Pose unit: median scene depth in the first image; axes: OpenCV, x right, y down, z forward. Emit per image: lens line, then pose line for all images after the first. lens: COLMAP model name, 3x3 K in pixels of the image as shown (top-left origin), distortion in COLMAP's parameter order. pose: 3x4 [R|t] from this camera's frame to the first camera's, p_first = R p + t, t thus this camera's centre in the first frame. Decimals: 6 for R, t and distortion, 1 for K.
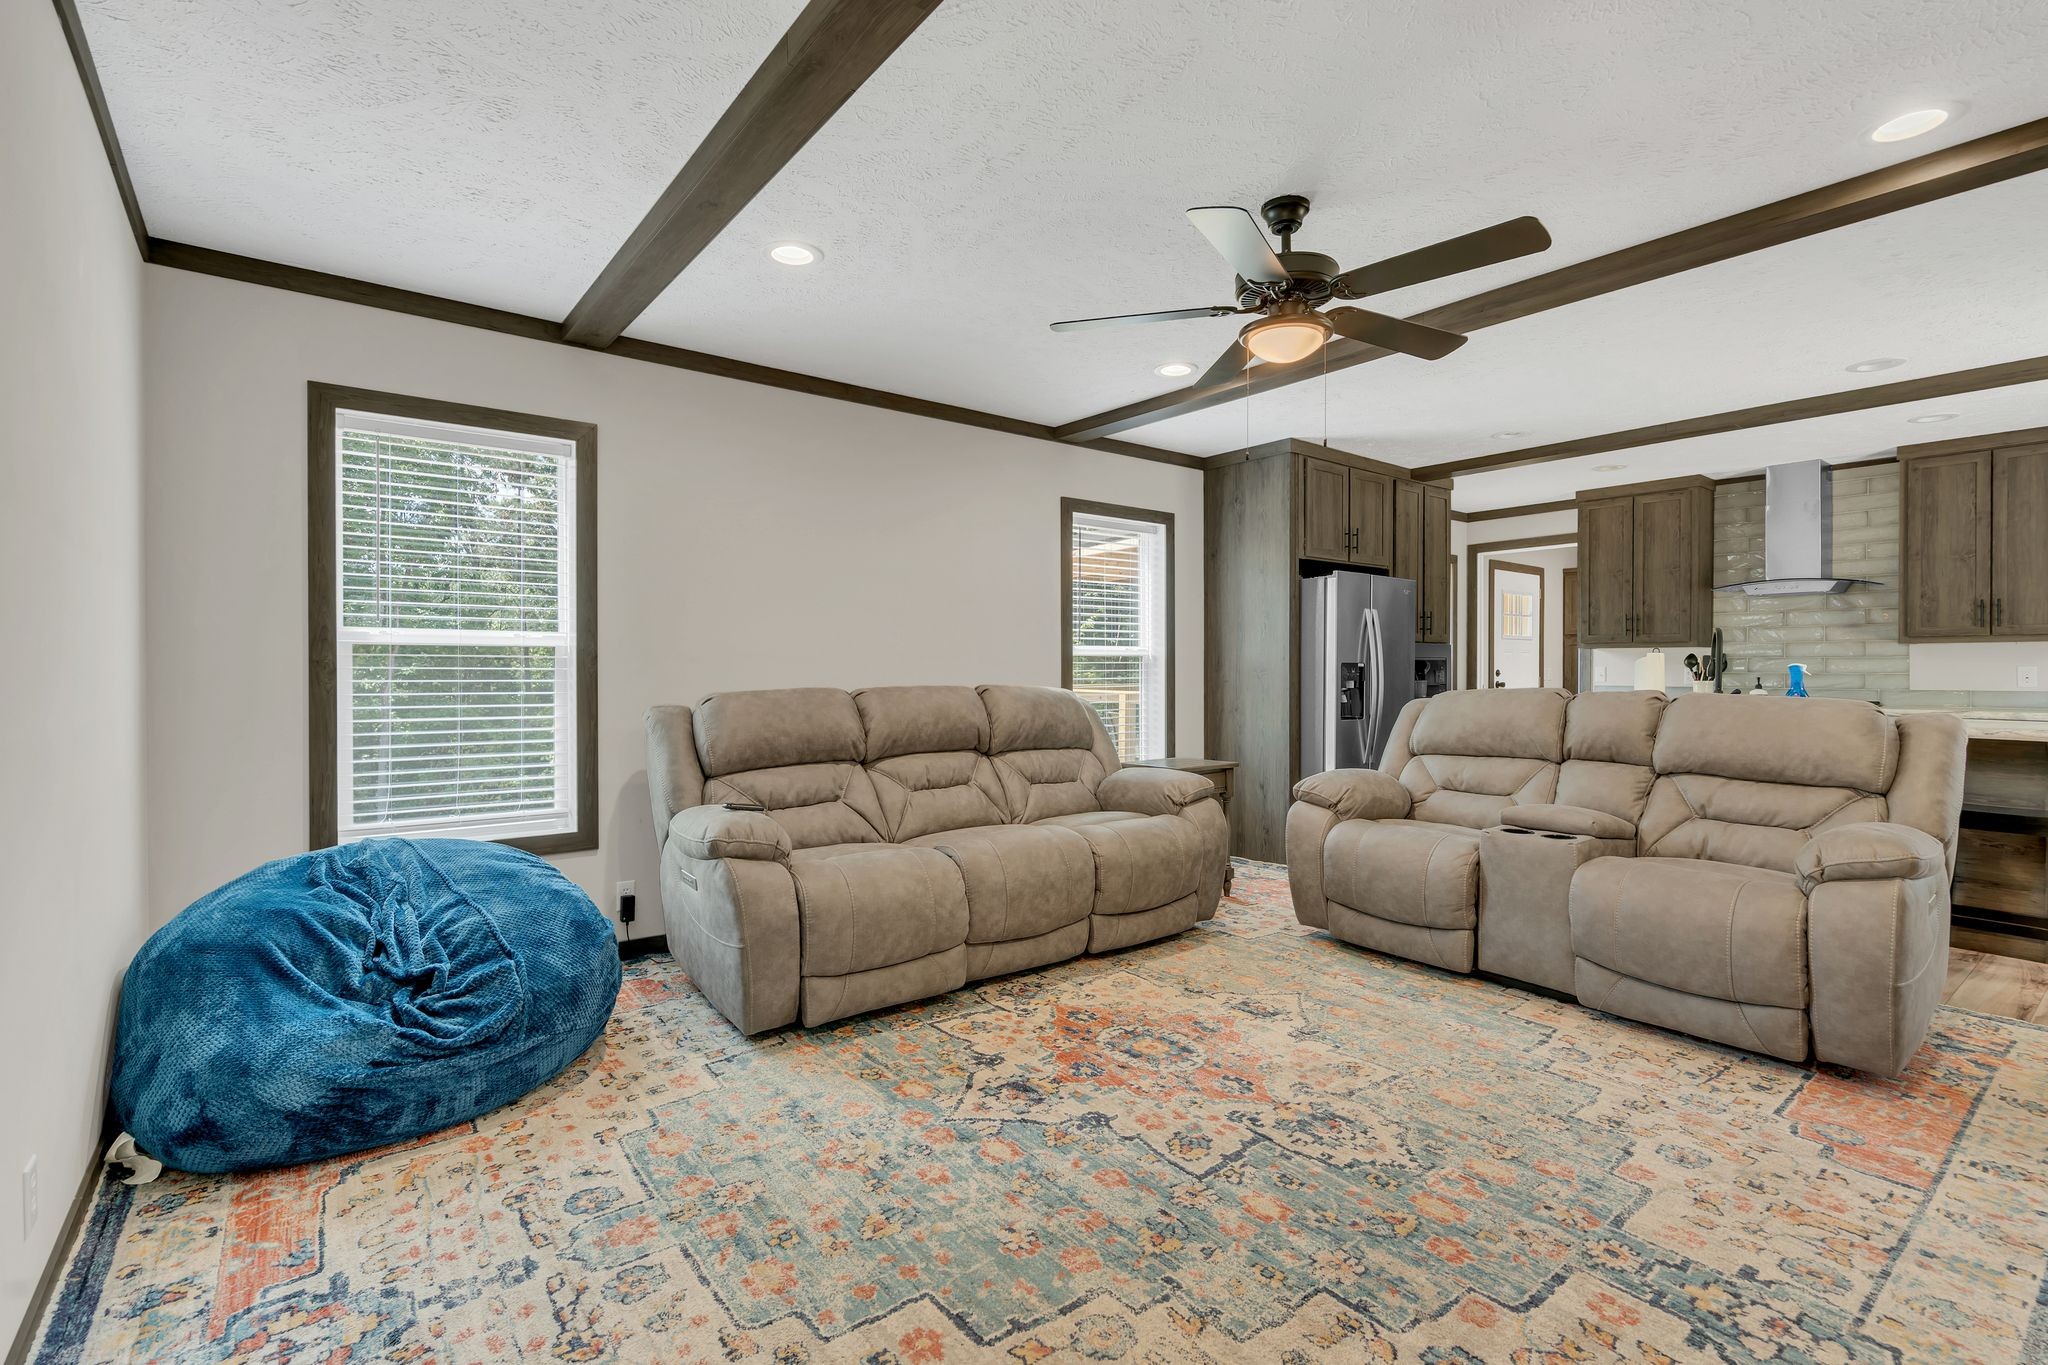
lens RADIAL K [[932.7, 0, 1017.4], [0, 932.7, 682.0], [0, 0, 1]] dist [-0.001946, 0.002574]
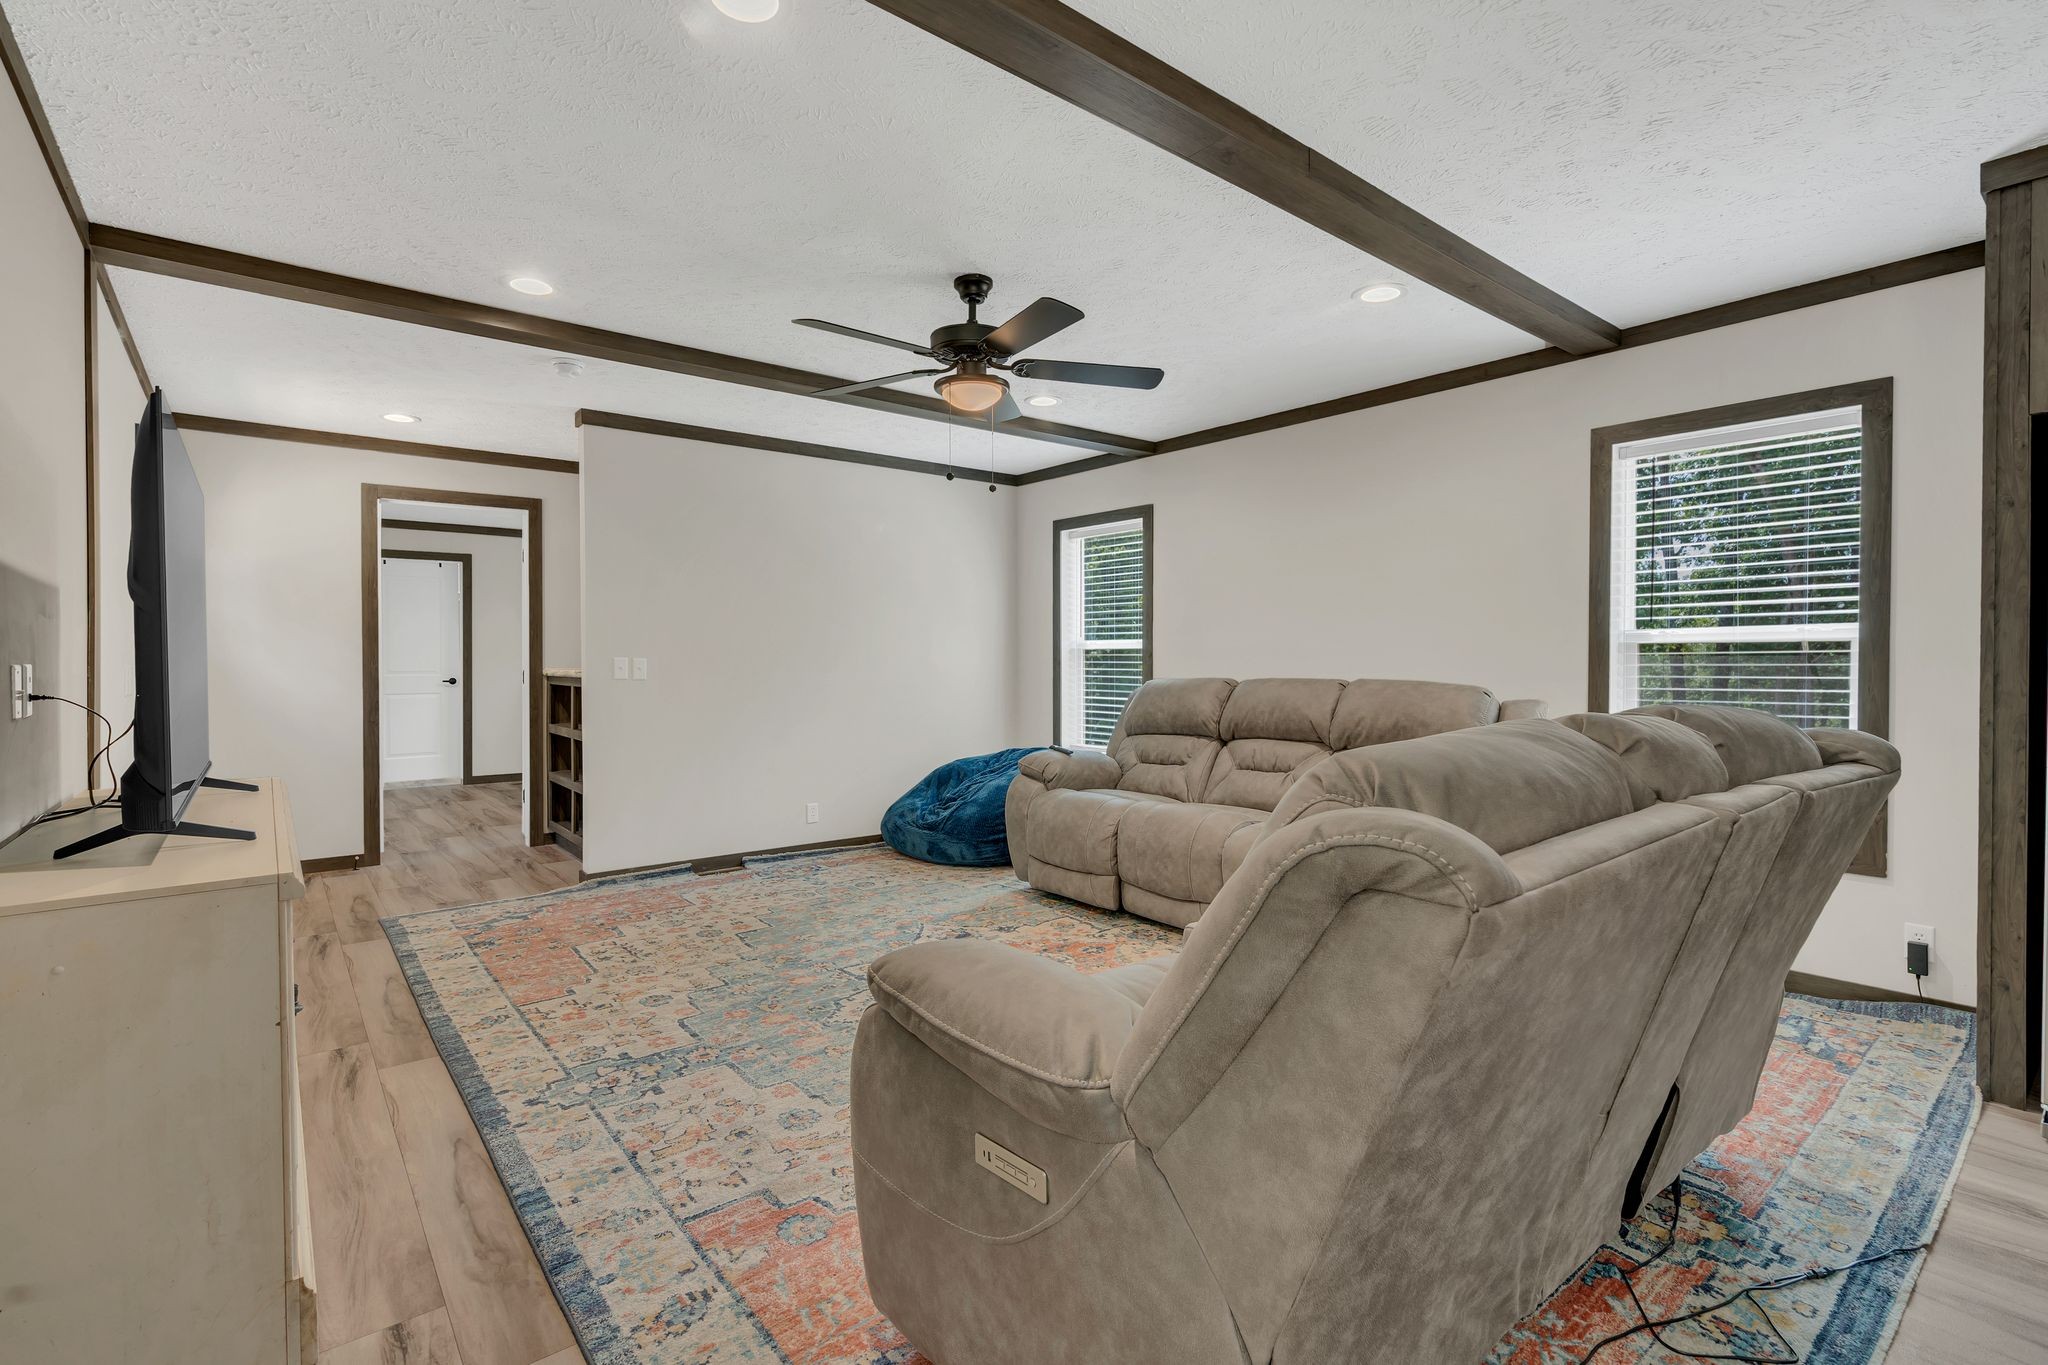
lens RADIAL K [[932.7, 0, 1017.4], [0, 932.7, 671.7], [0, 0, 1]] dist [-0.001946, 0.002574]
pose [[0.020658, 0.003701, -0.999780, 1.822712], [-0.014618, 0.999887, 0.003400, -0.005010], [0.999680, 0.014544, 0.020709, 1.251233]]
